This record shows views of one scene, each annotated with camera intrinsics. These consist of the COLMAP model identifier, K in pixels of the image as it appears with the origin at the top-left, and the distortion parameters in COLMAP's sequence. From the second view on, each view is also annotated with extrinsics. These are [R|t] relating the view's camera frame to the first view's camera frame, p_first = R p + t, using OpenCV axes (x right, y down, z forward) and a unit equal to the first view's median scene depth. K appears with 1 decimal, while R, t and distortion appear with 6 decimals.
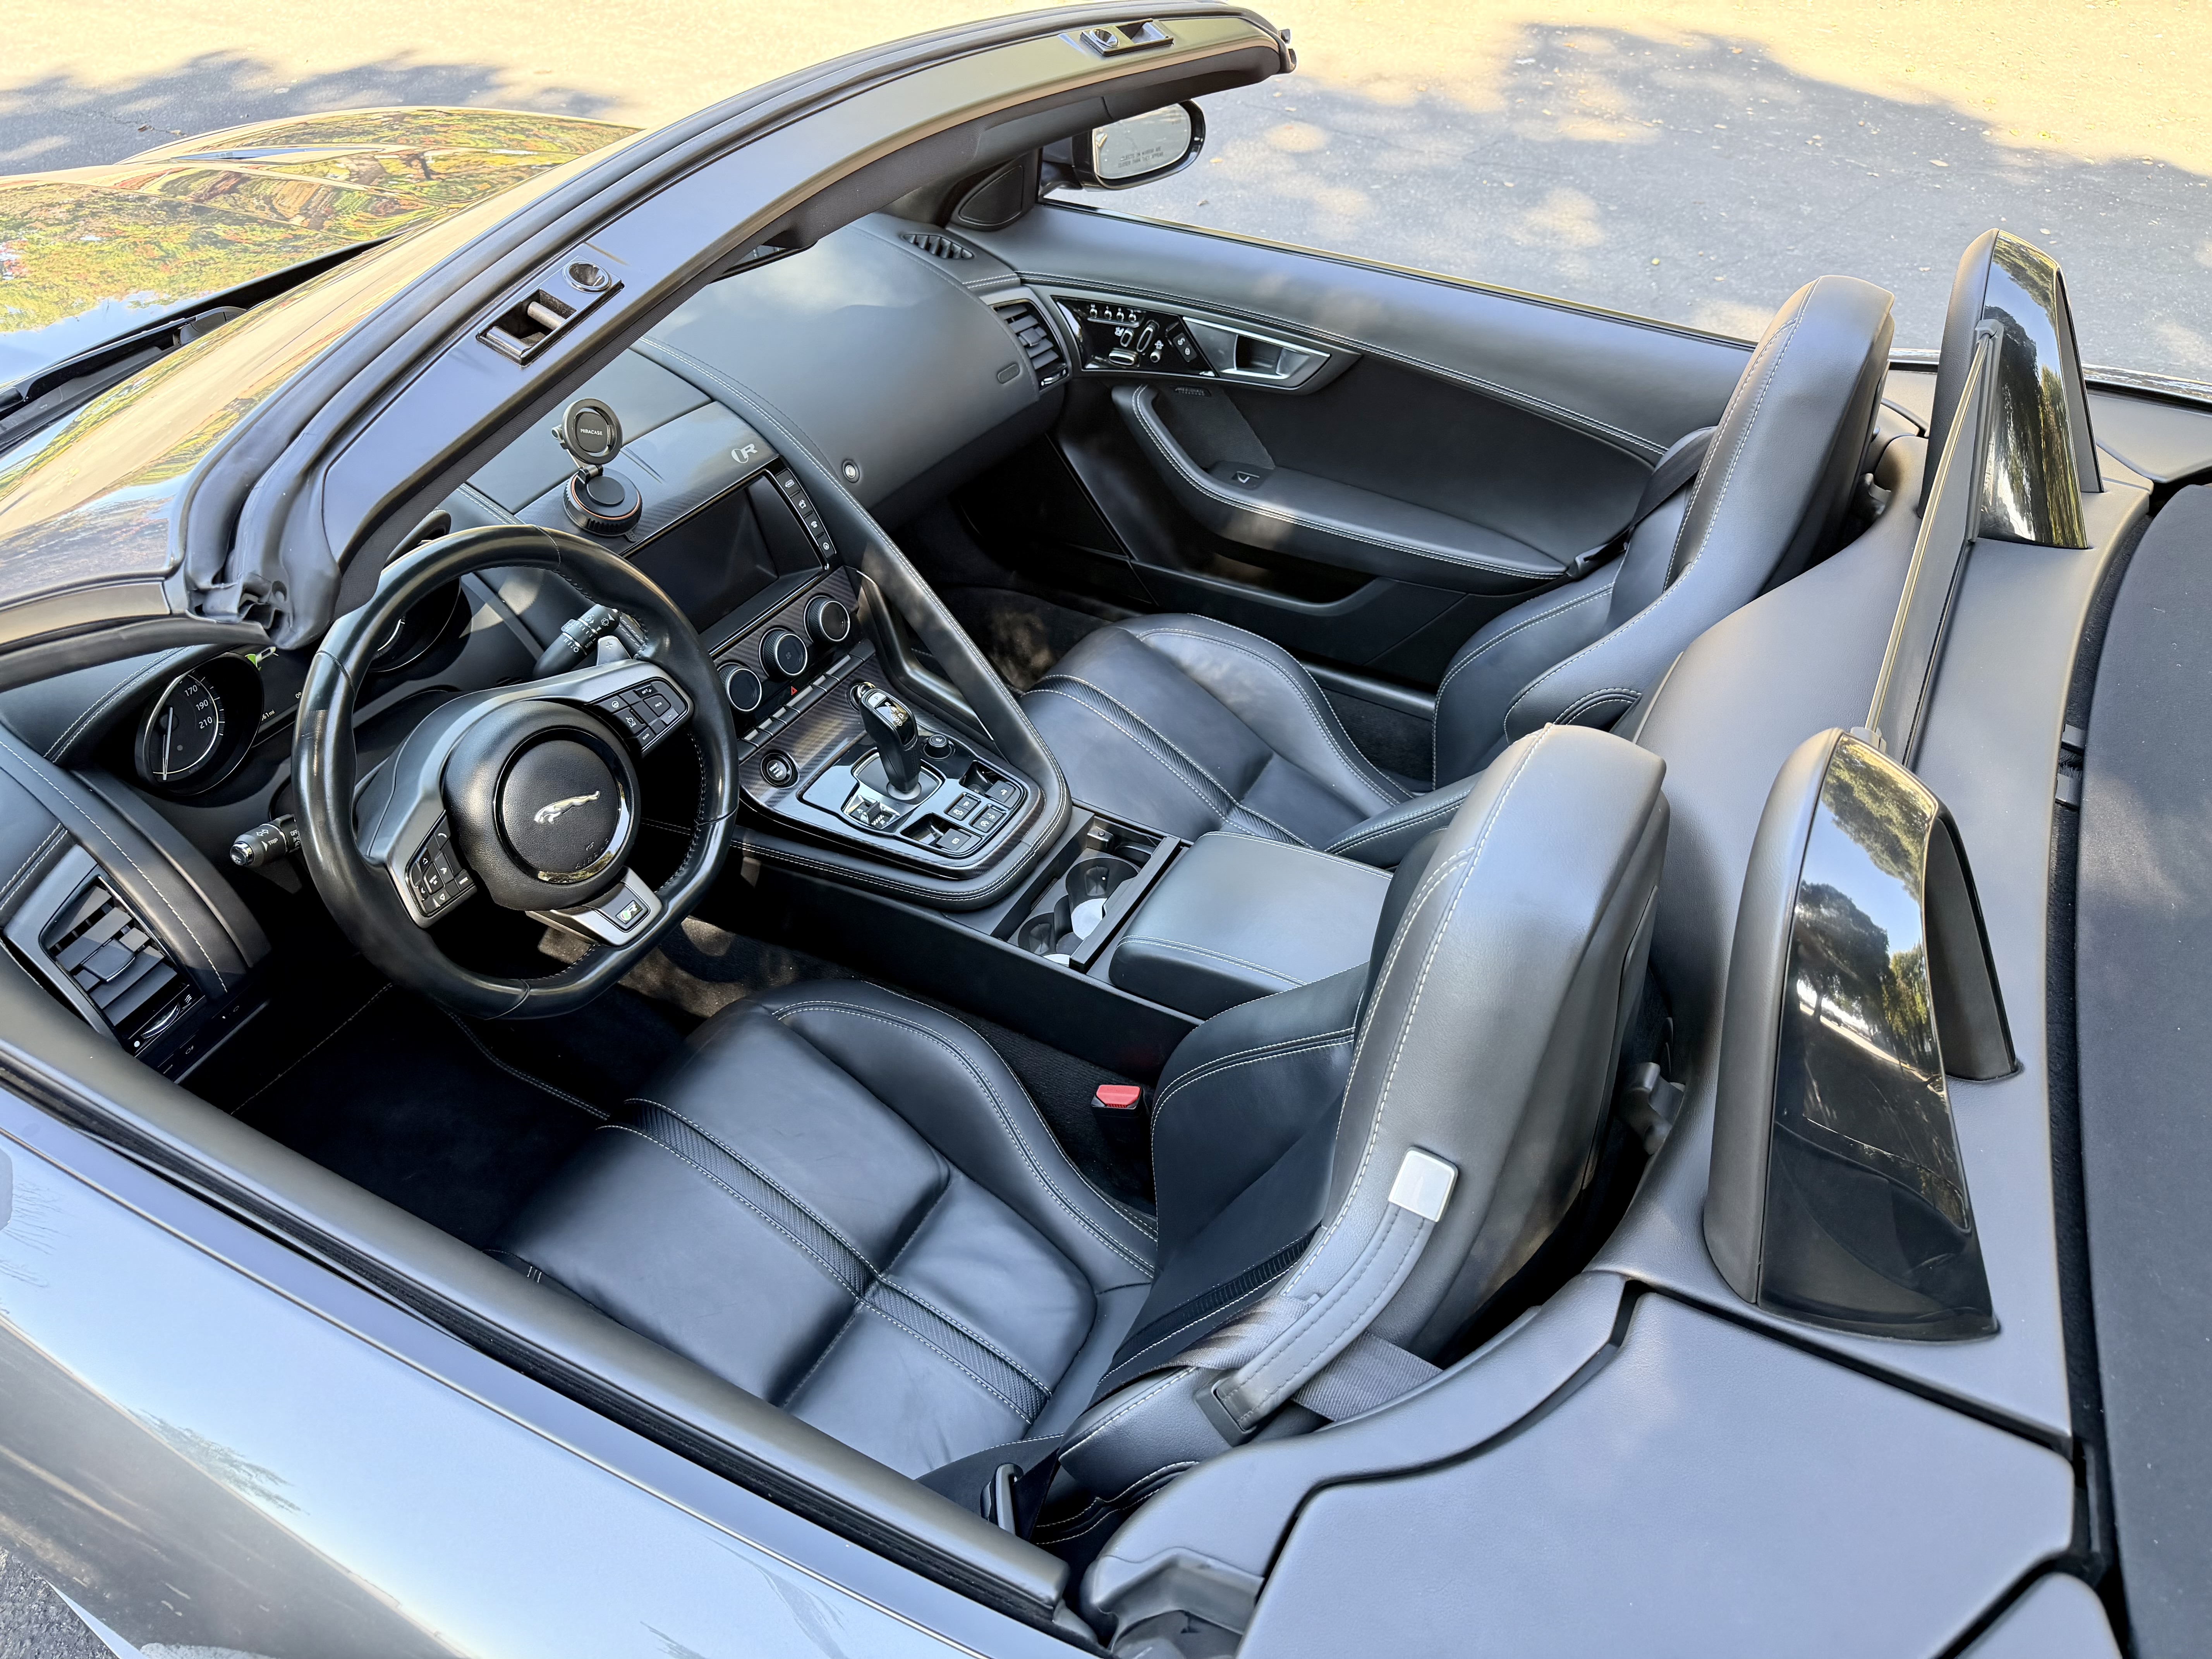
lens RADIAL K [[1535.2, 0, 1118.9], [0, 1535.2, 822.8], [0, 0, 1]] dist [0.055206, -0.071265]
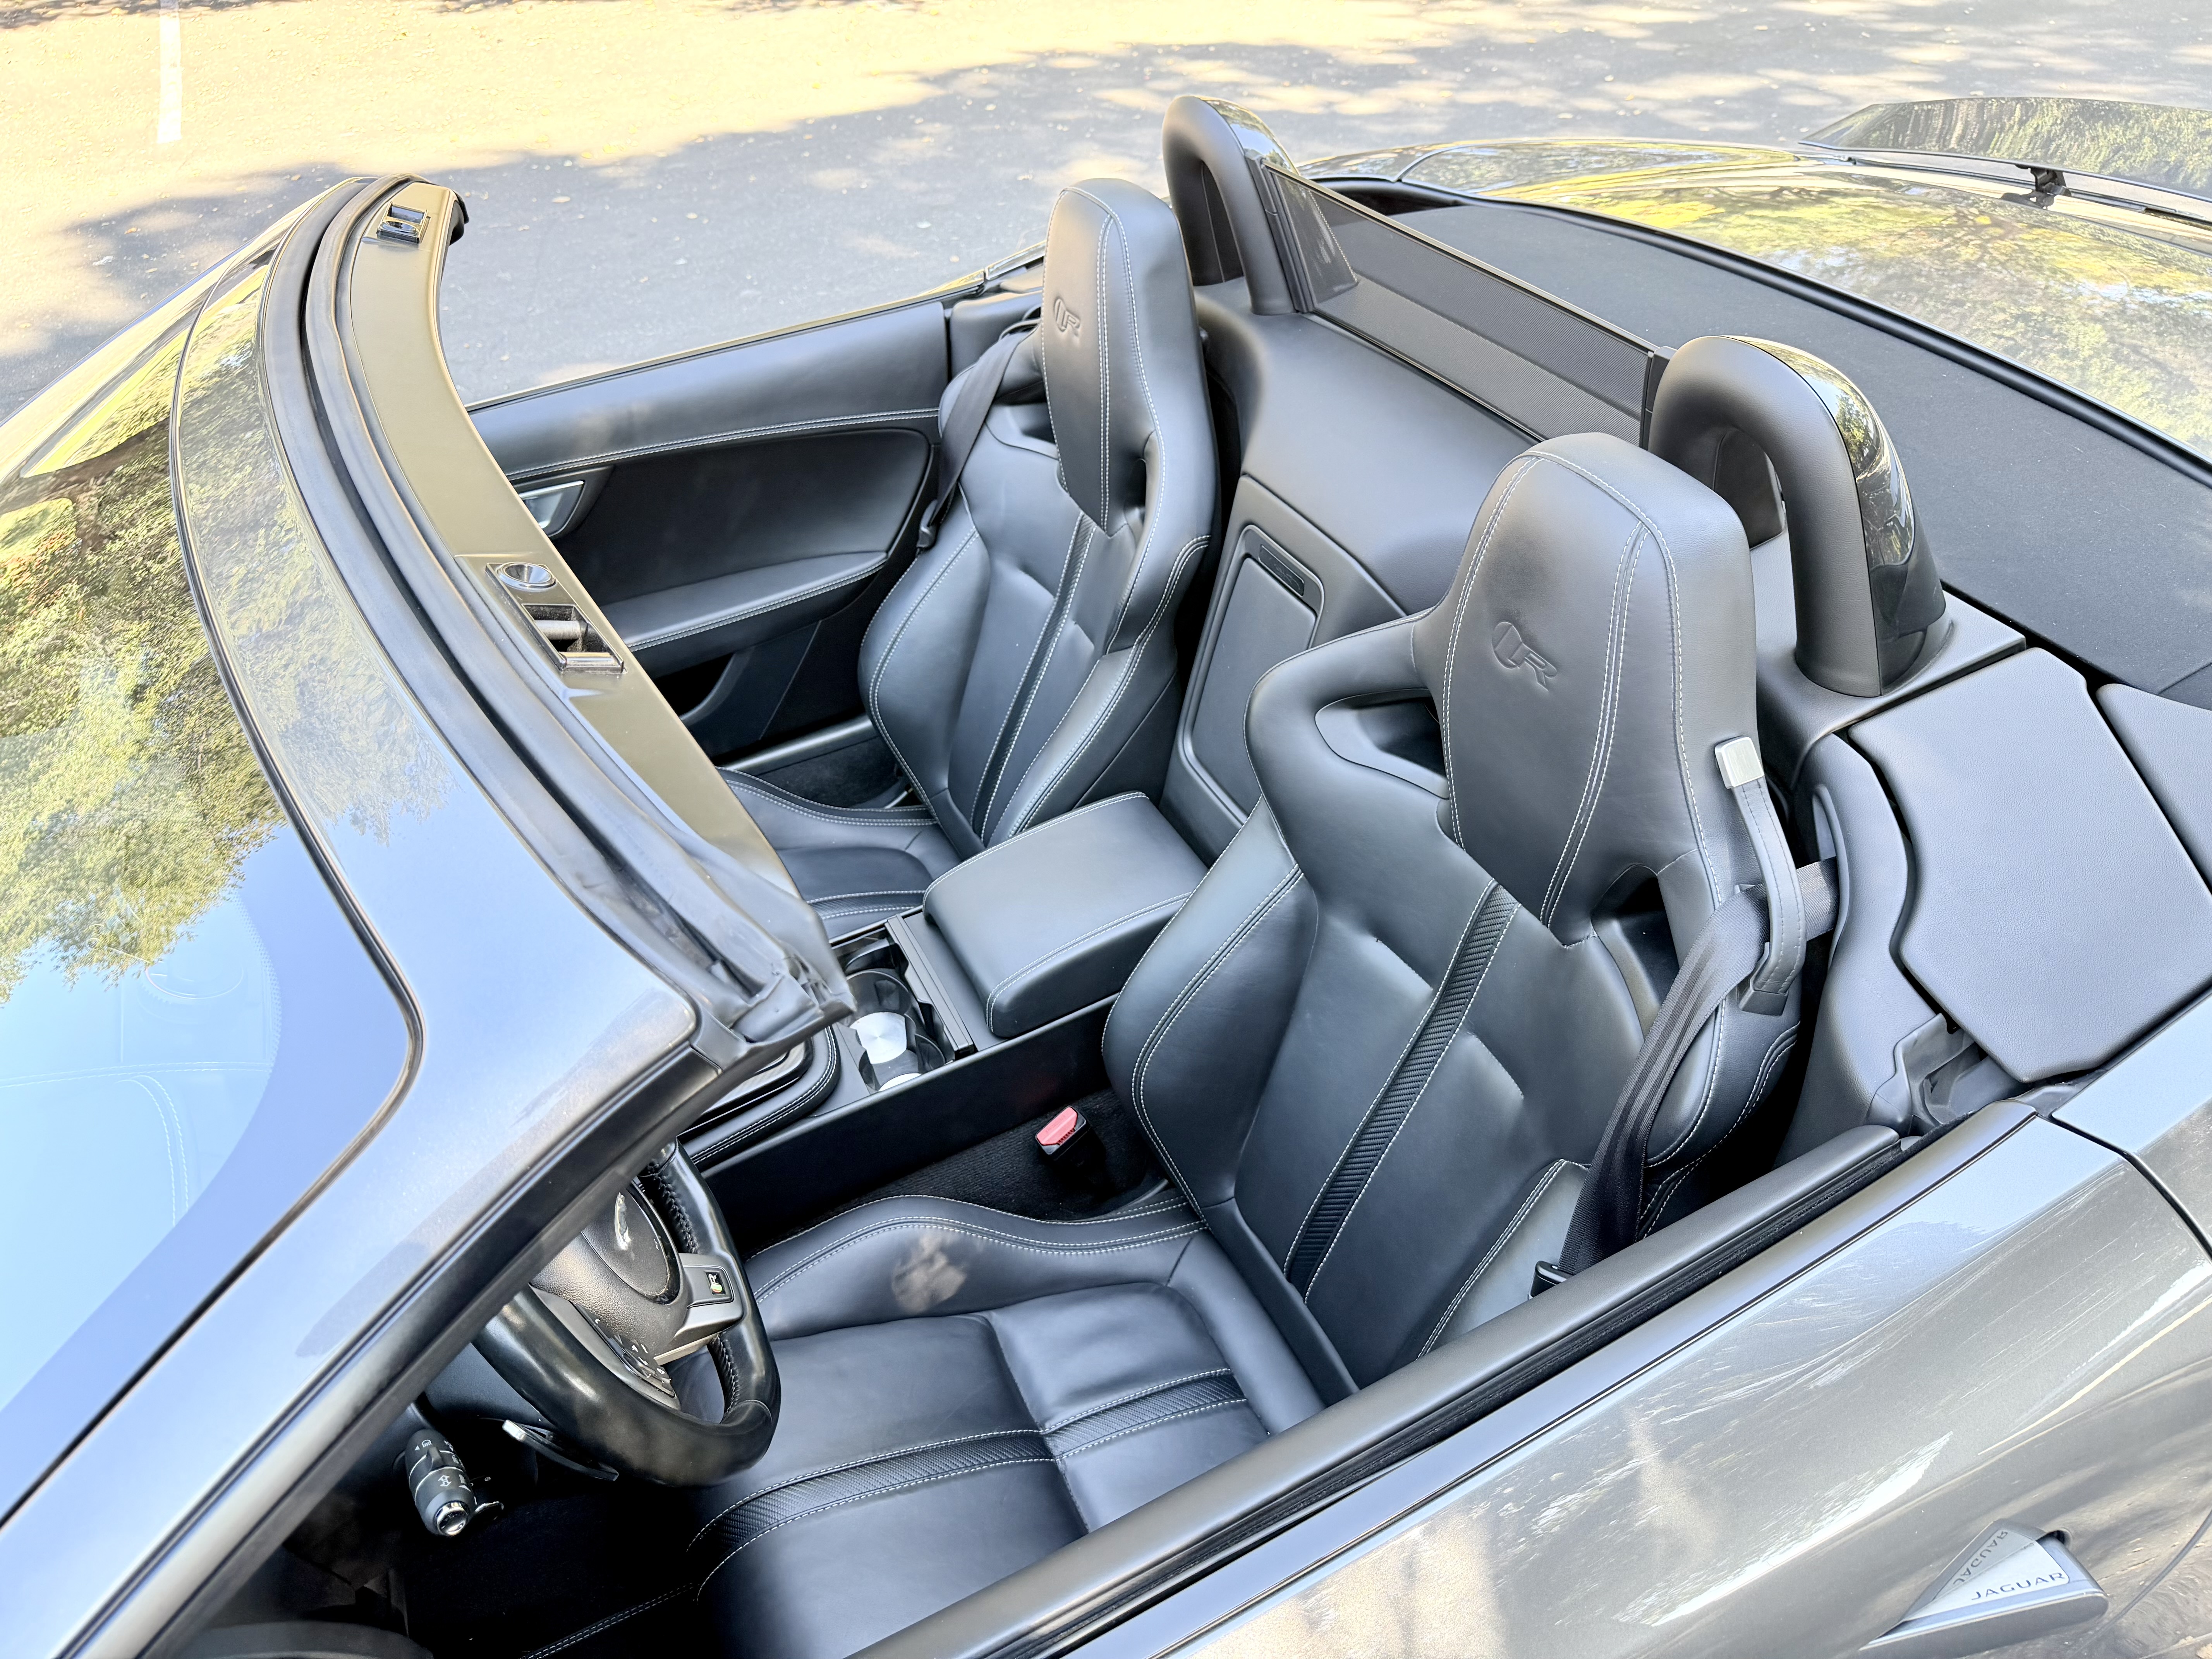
lens RADIAL K [[1527.0, 0, 1114.3], [0, 1527.0, 833.2], [0, 0, 1]] dist [0.055278, -0.067205]
pose [[0.589056, -0.562827, 0.579861, -0.456252], [0.588942, 0.790341, 0.168844, -0.125889], [-0.553318, 0.242046, 0.797027, 0.134819]]
